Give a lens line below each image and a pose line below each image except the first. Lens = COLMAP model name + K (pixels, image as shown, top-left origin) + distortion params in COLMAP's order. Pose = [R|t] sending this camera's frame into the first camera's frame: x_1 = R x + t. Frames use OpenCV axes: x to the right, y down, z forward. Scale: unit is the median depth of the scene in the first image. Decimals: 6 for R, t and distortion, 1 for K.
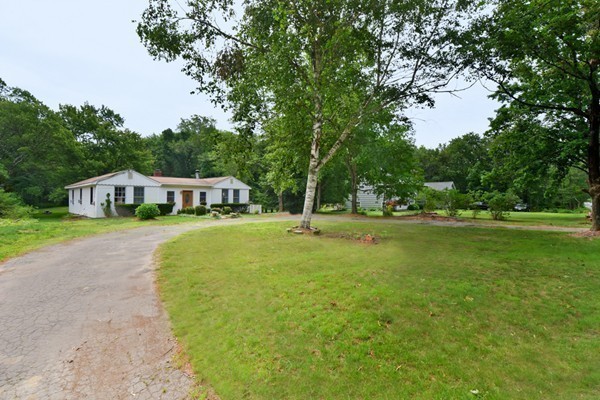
lens RADIAL K [[270.7, 0, 304.4], [0, 270.7, 189.6], [0, 0, 1]] dist [-0.000948, 0.000055]
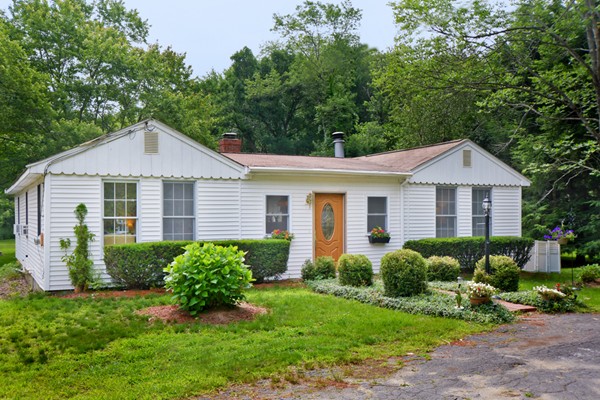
lens RADIAL K [[710.5, 0, 300.0], [0, 710.5, 200.8], [0, 0, 1]] dist [0.024414, 0.000000]
pose [[0.925216, -0.016864, -0.379067, -0.193367], [0.019490, 0.999805, 0.003093, 0.009834], [0.378941, -0.010250, 0.925364, 0.328888]]
